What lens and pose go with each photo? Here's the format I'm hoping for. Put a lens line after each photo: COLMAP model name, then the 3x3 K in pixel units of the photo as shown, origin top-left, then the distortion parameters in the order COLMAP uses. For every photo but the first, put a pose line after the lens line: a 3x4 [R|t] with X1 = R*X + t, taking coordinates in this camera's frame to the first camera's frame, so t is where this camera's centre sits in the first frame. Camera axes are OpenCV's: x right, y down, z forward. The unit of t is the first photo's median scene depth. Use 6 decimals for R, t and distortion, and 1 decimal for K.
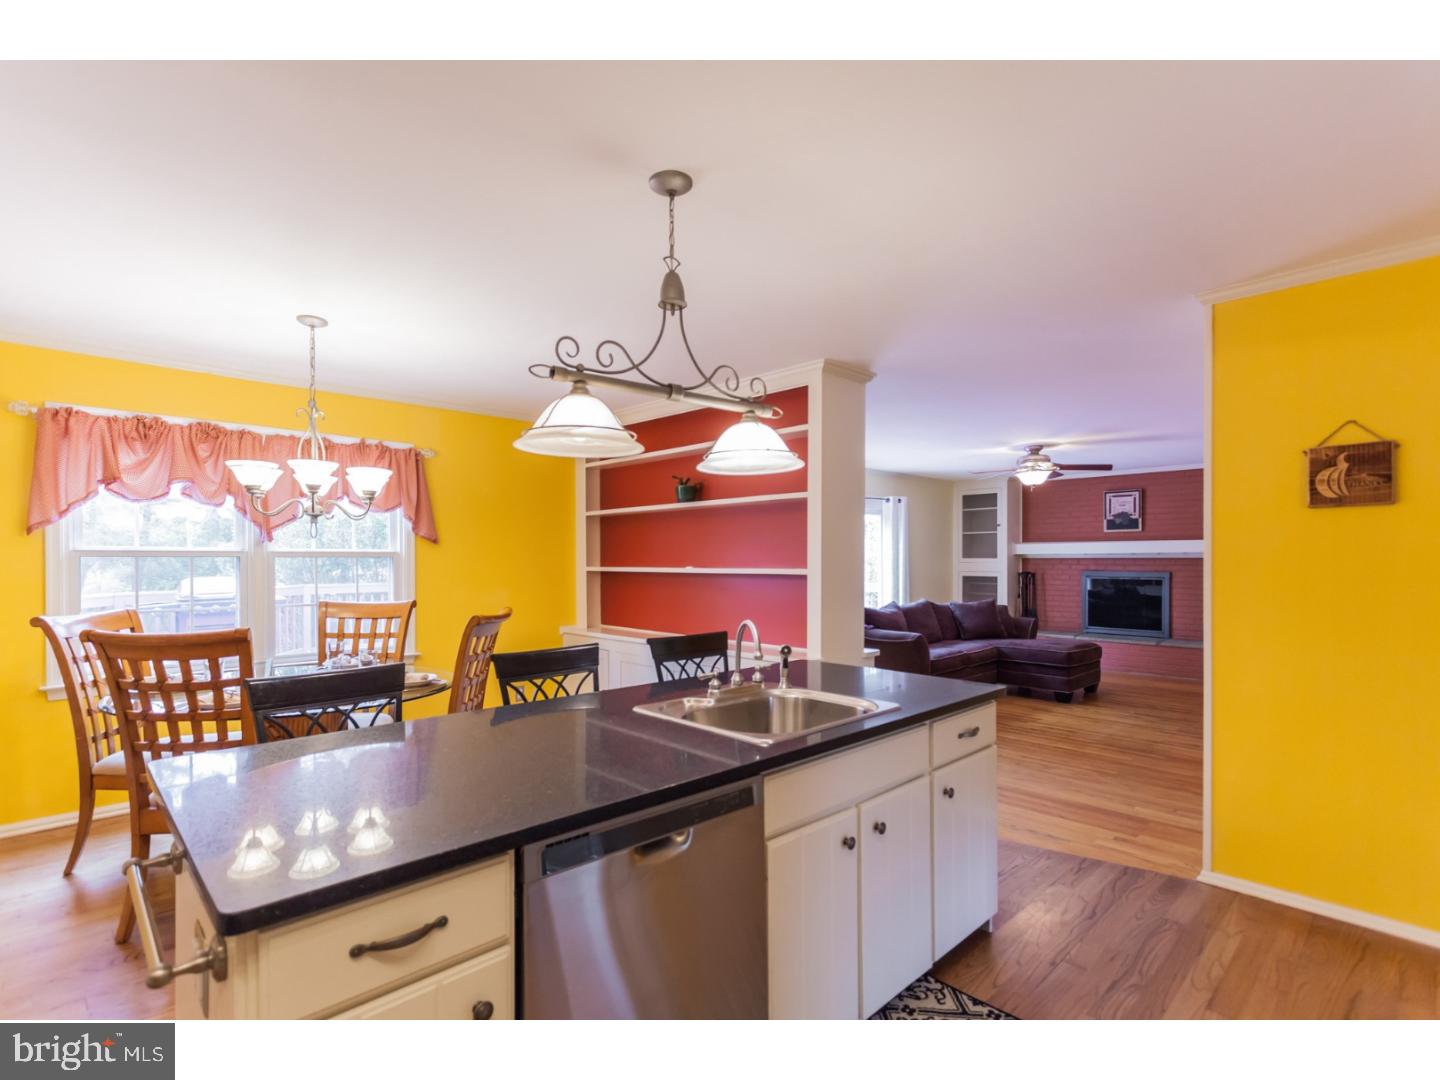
lens RADIAL K [[684.5, 0, 754.8], [0, 684.5, 562.3], [0, 0, 1]] dist [0.000167, 0.000052]
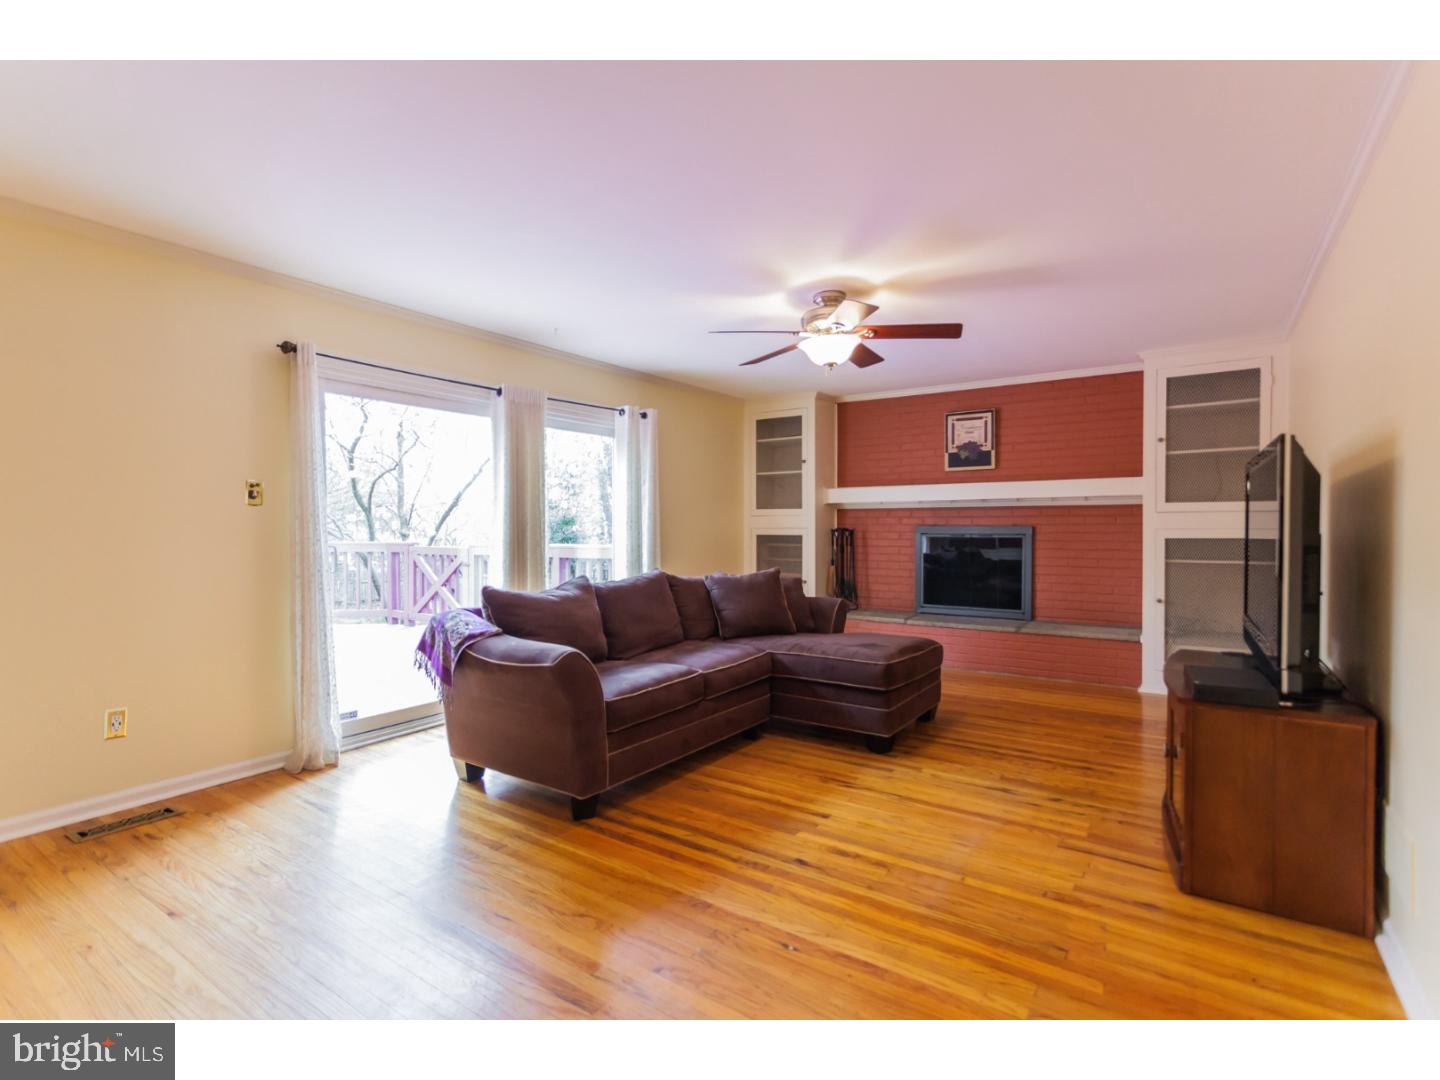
lens RADIAL K [[683.2, 0, 720.0], [0, 683.2, 540.0], [0, 0, 1]] dist [0.000254, 0.000008]
pose [[0.987382, -0.005674, 0.158253, 0.171560], [0.003274, 0.999876, 0.015424, 0.015865], [-0.158320, -0.014711, 0.987278, 0.344929]]
